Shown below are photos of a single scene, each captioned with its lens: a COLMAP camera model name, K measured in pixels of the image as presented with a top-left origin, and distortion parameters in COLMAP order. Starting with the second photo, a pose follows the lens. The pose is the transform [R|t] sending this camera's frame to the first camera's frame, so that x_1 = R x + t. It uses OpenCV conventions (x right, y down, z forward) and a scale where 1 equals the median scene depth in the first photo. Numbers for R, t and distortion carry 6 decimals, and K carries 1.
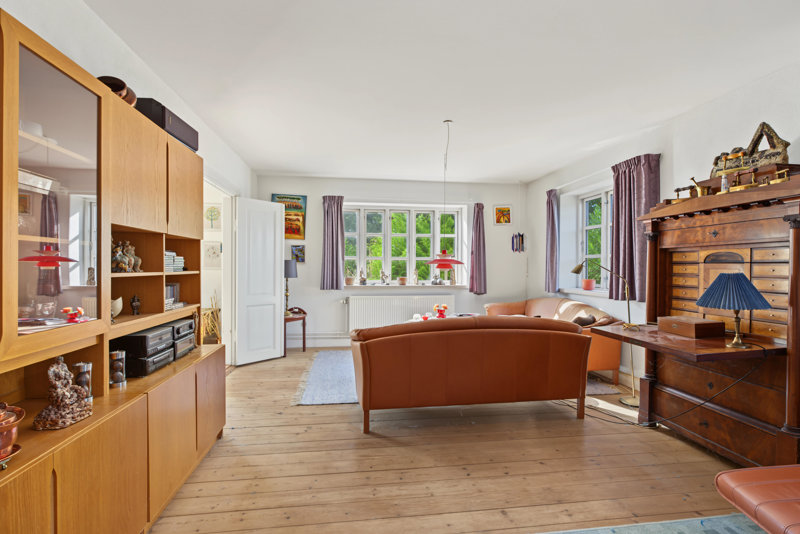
lens RADIAL K [[367.5, 0, 396.3], [0, 367.5, 267.5], [0, 0, 1]] dist [-0.000261, 0.000255]
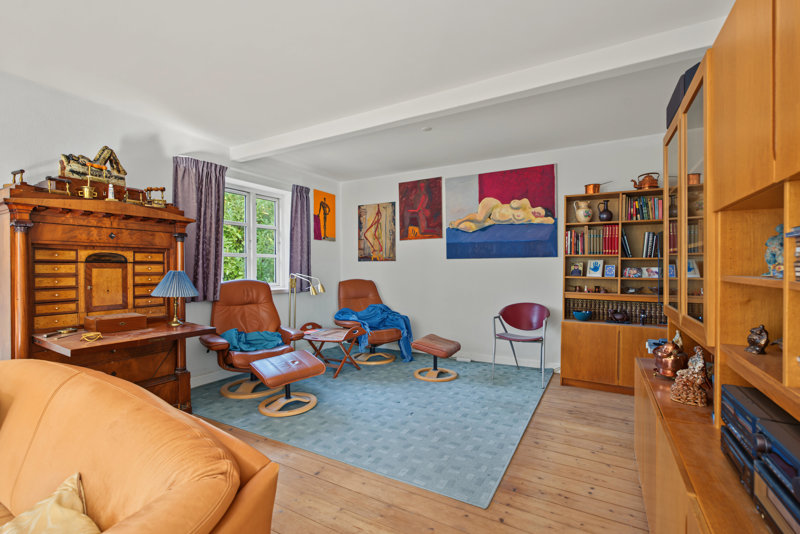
lens RADIAL K [[367.5, 0, 398.8], [0, 367.5, 268.7], [0, 0, 1]] dist [-0.000261, 0.000255]
pose [[-0.802789, -0.004022, 0.596249, -0.445694], [0.000282, 0.999975, 0.007126, -0.001840], [-0.596263, 0.005889, -0.802768, 1.283323]]
